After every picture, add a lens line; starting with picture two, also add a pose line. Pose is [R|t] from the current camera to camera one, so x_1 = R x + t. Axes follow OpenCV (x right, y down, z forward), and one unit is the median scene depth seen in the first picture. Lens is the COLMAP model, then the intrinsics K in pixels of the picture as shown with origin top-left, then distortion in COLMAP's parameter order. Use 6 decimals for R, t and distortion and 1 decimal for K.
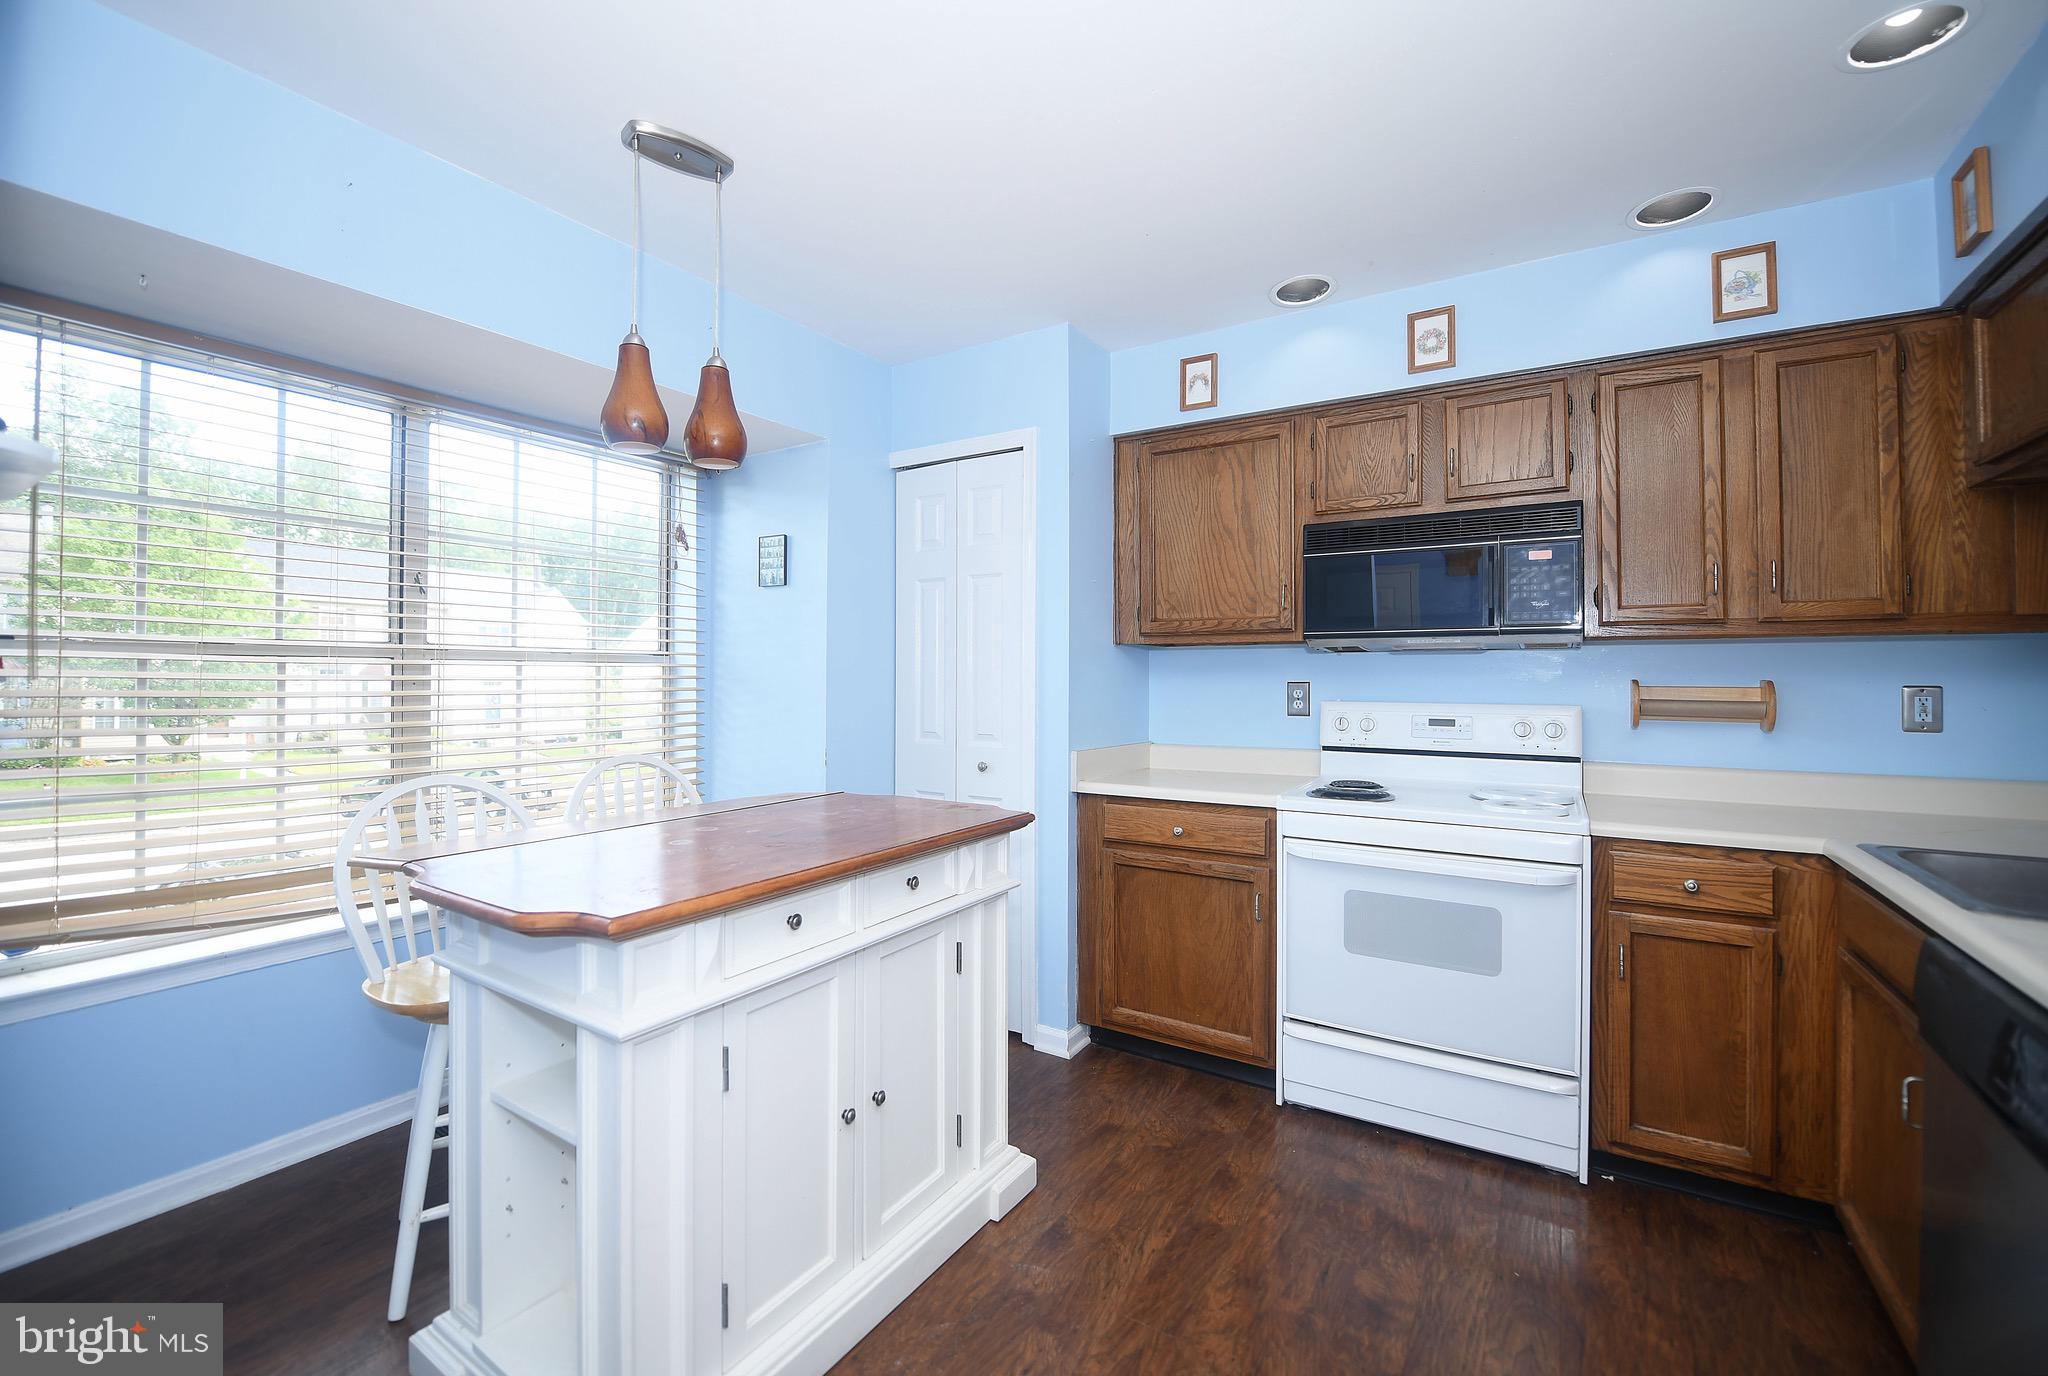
lens RADIAL K [[859.6, 0, 1016.2], [0, 859.6, 670.4], [0, 0, 1]] dist [-0.023727, -0.000814]
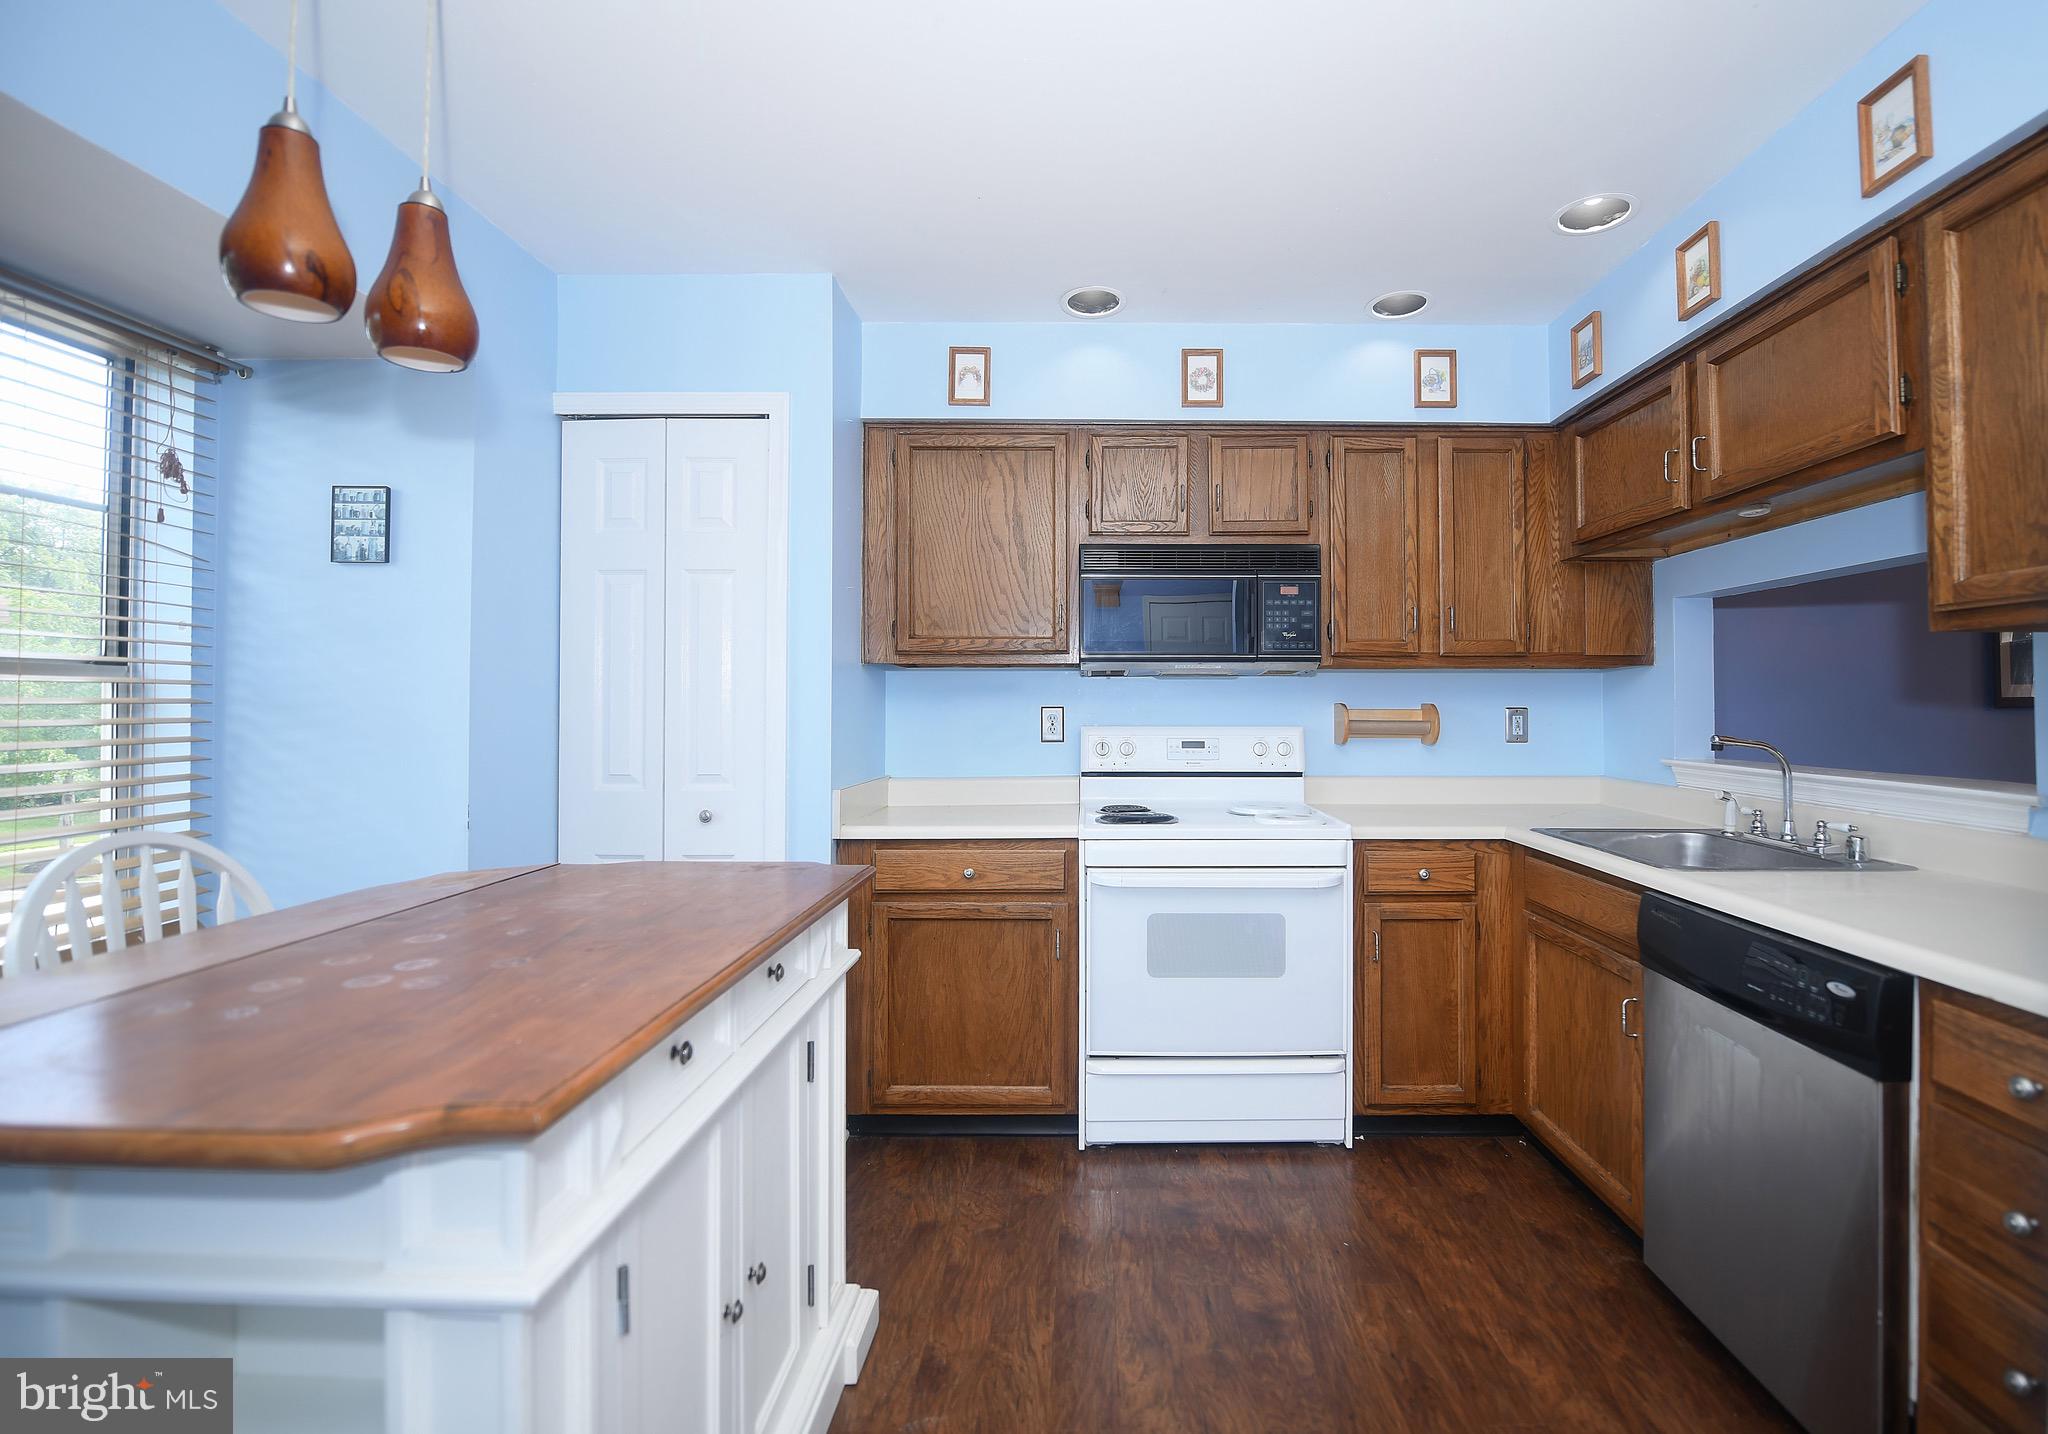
lens RADIAL K [[929.9, 0, 1031.9], [0, 929.9, 698.2], [0, 0, 1]] dist [-0.016194, -0.000853]
pose [[0.836585, 0.004037, 0.547822, -0.308646], [-0.002451, 0.999990, -0.003626, 0.009173], [-0.547831, 0.001691, 0.836587, 0.164438]]
